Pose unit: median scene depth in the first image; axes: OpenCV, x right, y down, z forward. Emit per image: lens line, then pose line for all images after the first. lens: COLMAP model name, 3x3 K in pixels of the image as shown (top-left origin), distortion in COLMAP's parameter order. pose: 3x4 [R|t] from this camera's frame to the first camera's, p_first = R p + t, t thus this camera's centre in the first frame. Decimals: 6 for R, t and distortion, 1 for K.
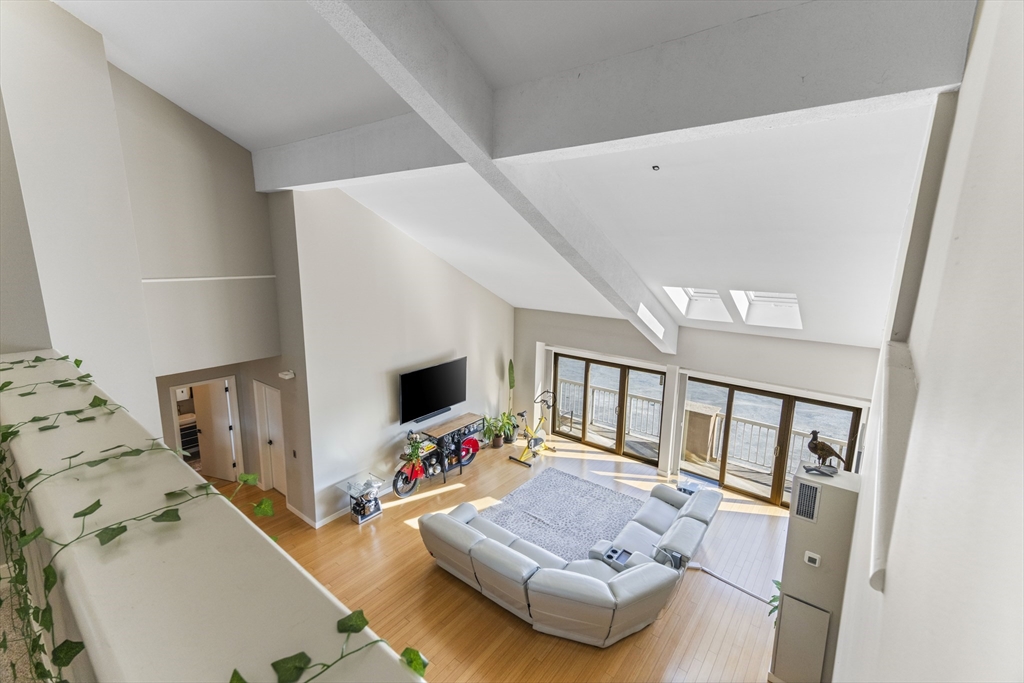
lens RADIAL K [[455.7, 0, 514.7], [0, 455.7, 338.1], [0, 0, 1]] dist [0.045716, -0.004337]
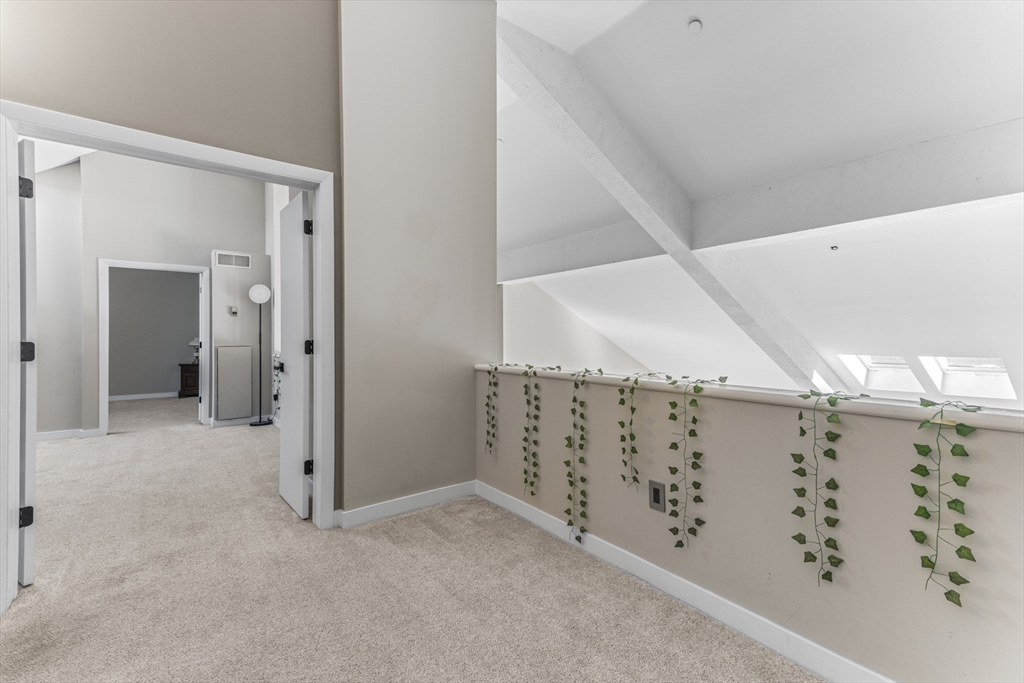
lens RADIAL K [[455.7, 0, 513.0], [0, 455.7, 335.3], [0, 0, 1]] dist [0.045716, -0.004337]
pose [[0.967842, -0.016146, -0.251040, -0.194940], [-0.033998, 0.980386, -0.194131, 0.114654], [0.249251, 0.196423, 0.948310, -0.308413]]
